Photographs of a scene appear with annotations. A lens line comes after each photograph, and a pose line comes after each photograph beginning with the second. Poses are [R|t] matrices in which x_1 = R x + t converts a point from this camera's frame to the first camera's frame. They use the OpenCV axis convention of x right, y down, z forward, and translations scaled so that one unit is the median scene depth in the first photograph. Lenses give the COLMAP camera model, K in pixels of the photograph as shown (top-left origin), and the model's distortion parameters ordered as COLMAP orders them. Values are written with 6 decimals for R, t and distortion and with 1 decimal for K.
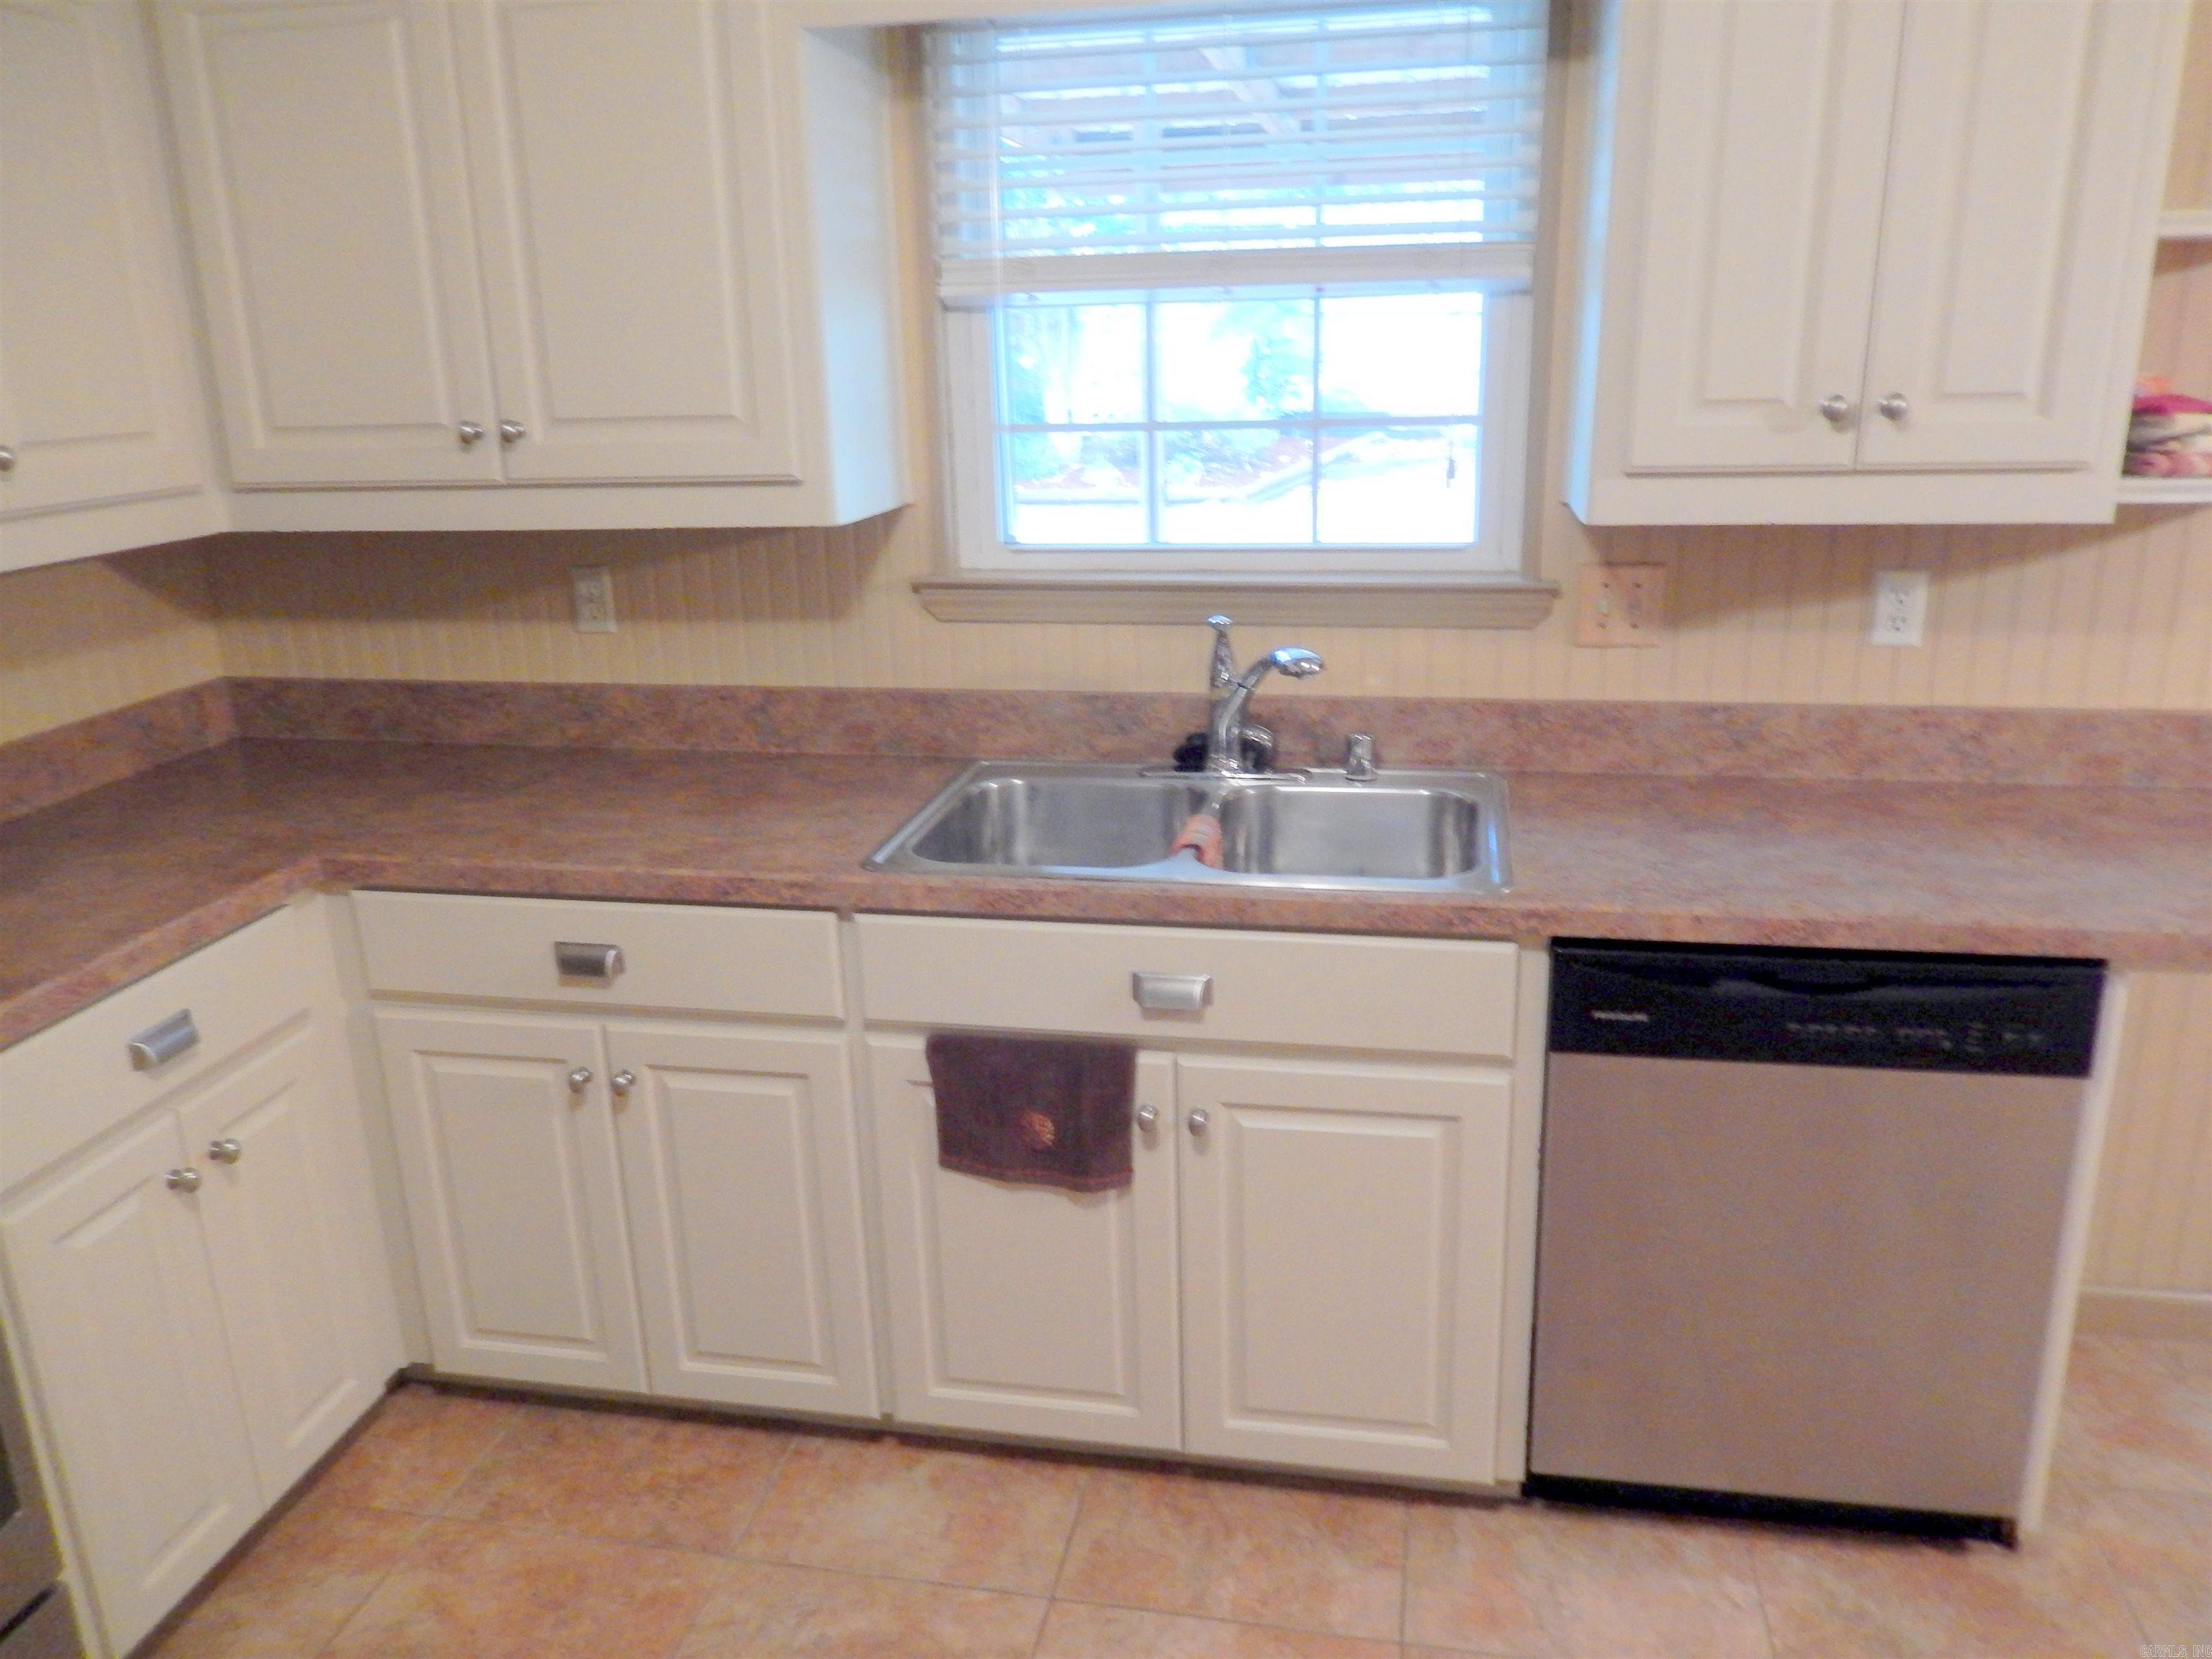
lens RADIAL K [[1667.1, 0, 1106.0], [0, 1667.1, 829.5], [0, 0, 1]] dist [0.000736, -0.003233]
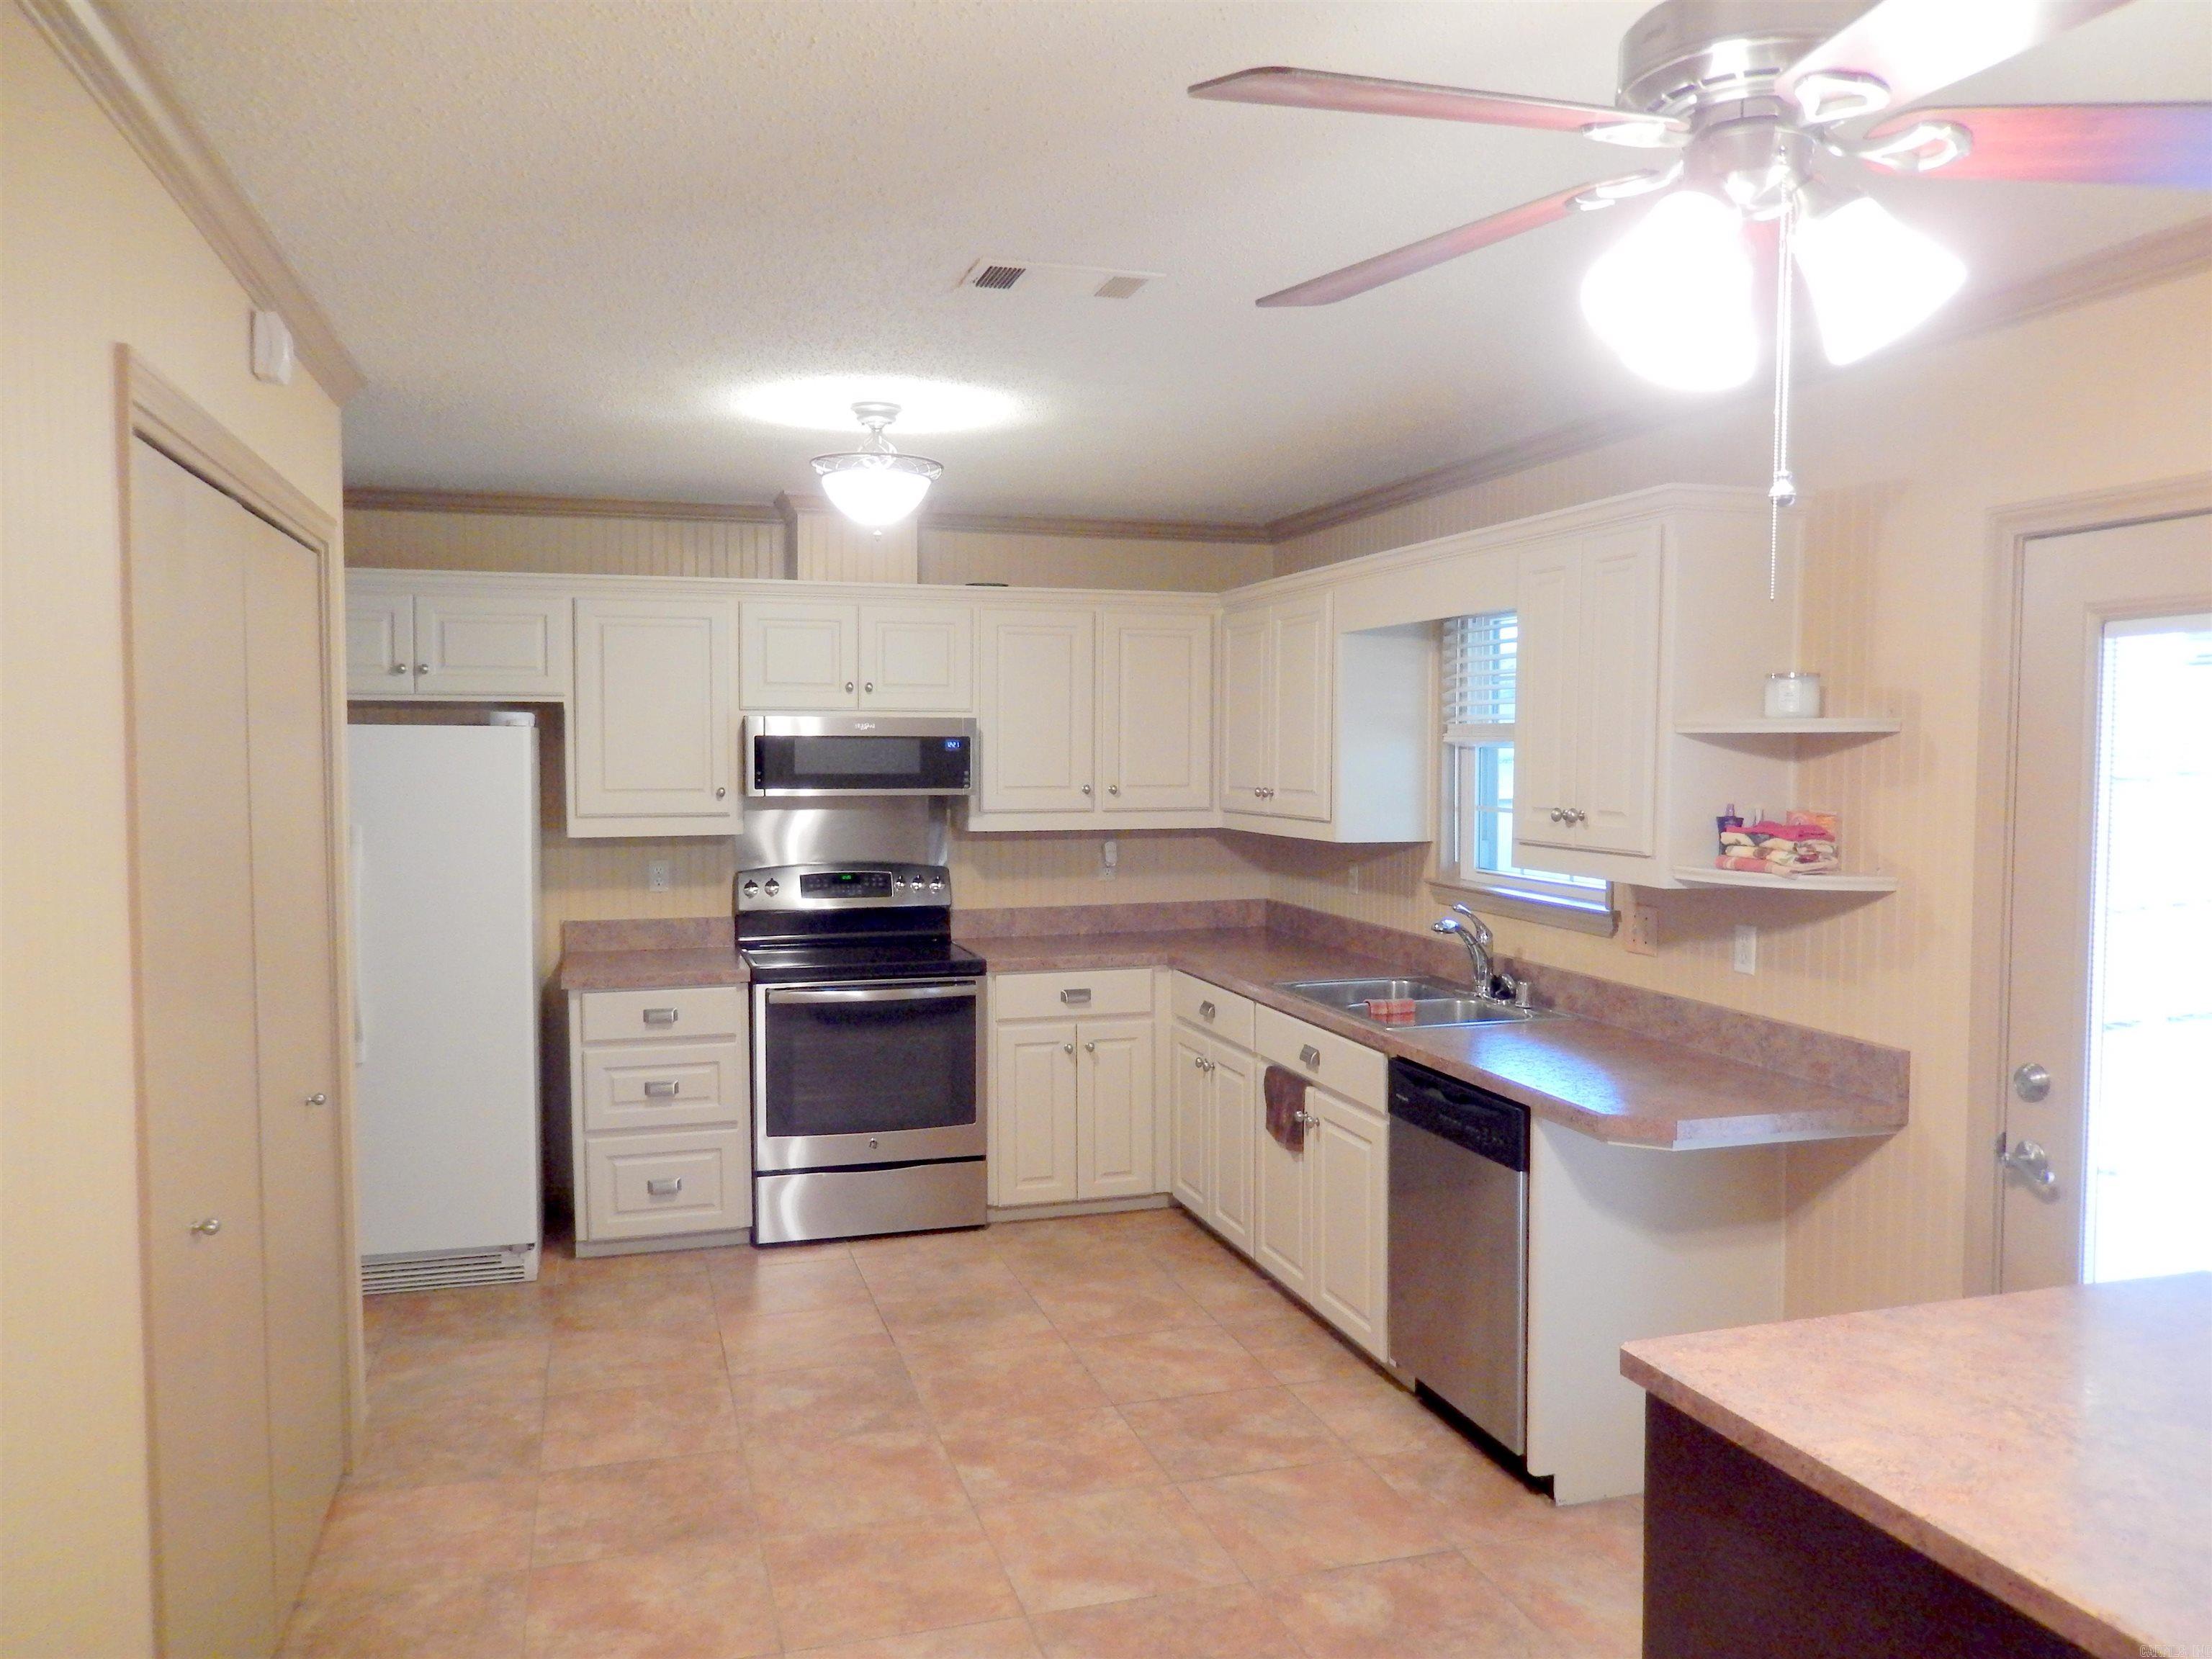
lens RADIAL K [[1667.1, 0, 1106.0], [0, 1667.1, 829.5], [0, 0, 1]] dist [0.000736, -0.003233]
pose [[0.472661, 0.073952, -0.878136, 1.563240], [-0.267674, 0.961441, -0.063109, 0.019262], [0.839609, 0.264883, 0.474230, -0.282976]]
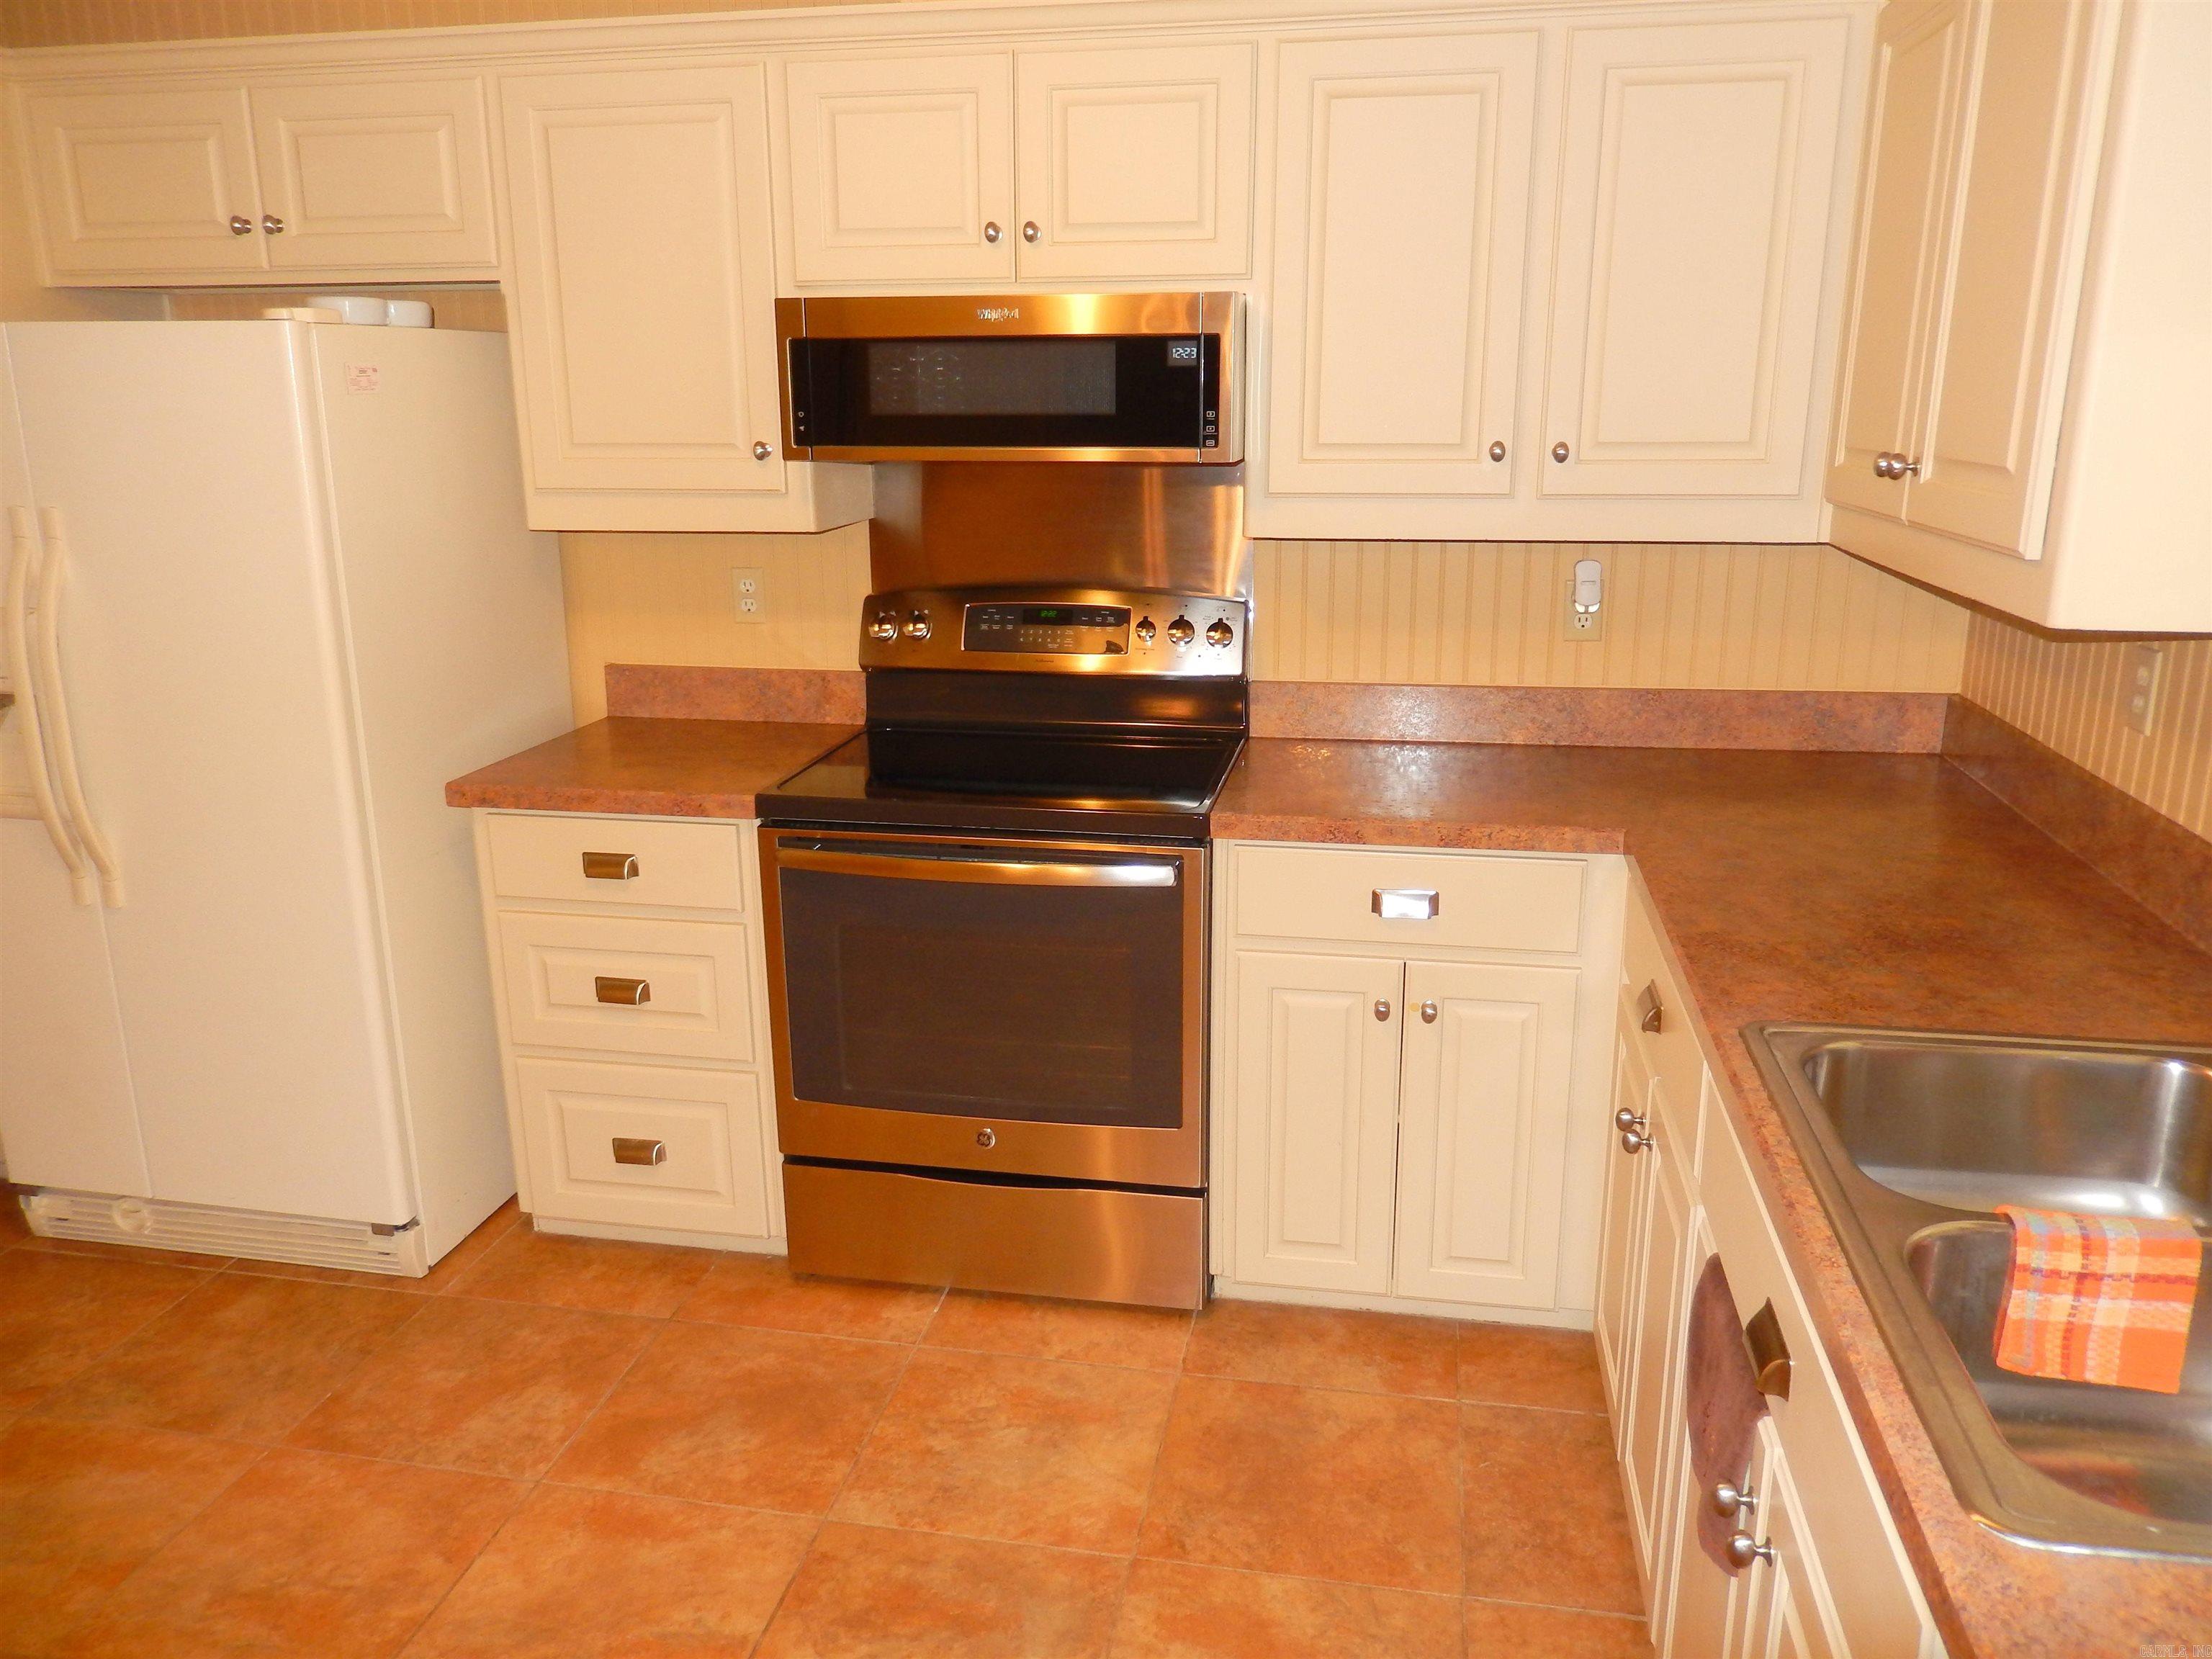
lens RADIAL K [[1667.1, 0, 1106.0], [0, 1667.1, 829.5], [0, 0, 1]] dist [0.000736, -0.003233]
pose [[0.008922, 0.288791, -0.957350, 0.548092], [-0.281659, 0.919351, 0.274704, -0.181920], [0.959473, 0.267195, 0.089543, 0.546940]]
